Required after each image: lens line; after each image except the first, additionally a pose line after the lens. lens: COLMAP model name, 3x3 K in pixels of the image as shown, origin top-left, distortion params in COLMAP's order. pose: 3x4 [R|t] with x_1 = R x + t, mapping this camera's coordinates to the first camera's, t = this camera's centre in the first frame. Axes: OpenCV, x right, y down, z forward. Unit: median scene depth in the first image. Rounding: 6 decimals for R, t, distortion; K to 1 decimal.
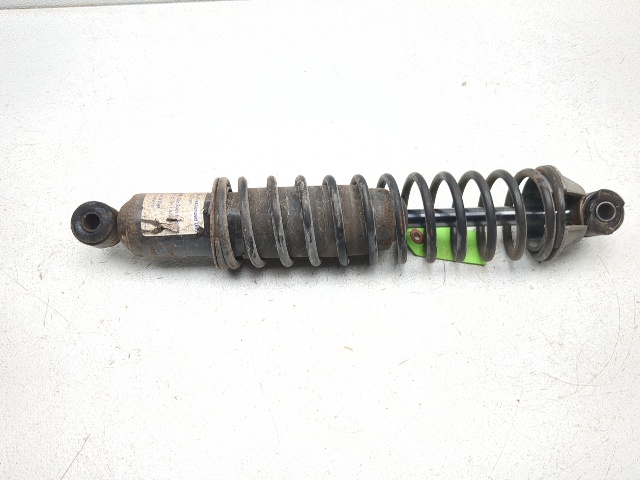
lens RADIAL K [[566.6, 0, 317.4], [0, 566.6, 260.4], [0, 0, 1]] dist [0.035644, -0.127594]
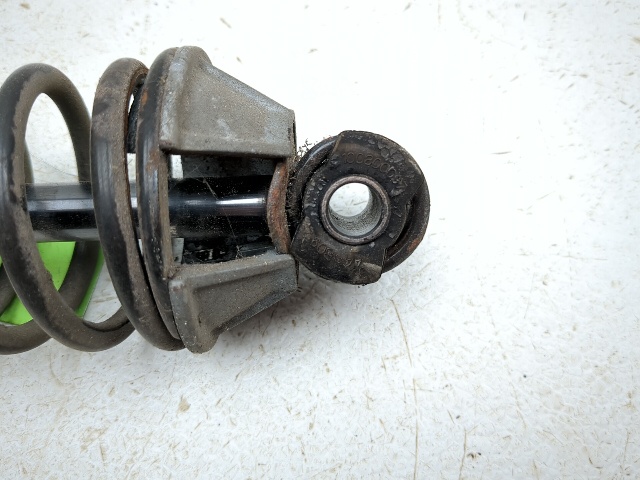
lens RADIAL K [[572.3, 0, 321.4], [0, 572.3, 228.9], [0, 0, 1]] dist [0.037084, -0.099792]
pose [[0.998523, -0.022939, -0.049253, 0.517341], [0.032737, 0.977490, 0.208429, -0.142226], [0.043363, -0.209733, 0.976797, 0.720518]]
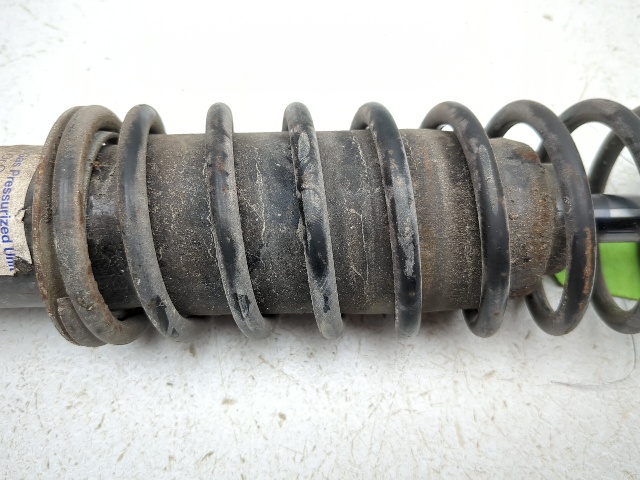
lens RADIAL K [[566.6, 0, 317.4], [0, 566.6, 260.4], [0, 0, 1]] dist [0.035644, -0.127594]
pose [[0.999909, 0.006968, 0.011582, -0.021329], [-0.009586, 0.969657, 0.244282, -0.147635], [-0.009528, -0.244371, 0.969635, 0.646047]]
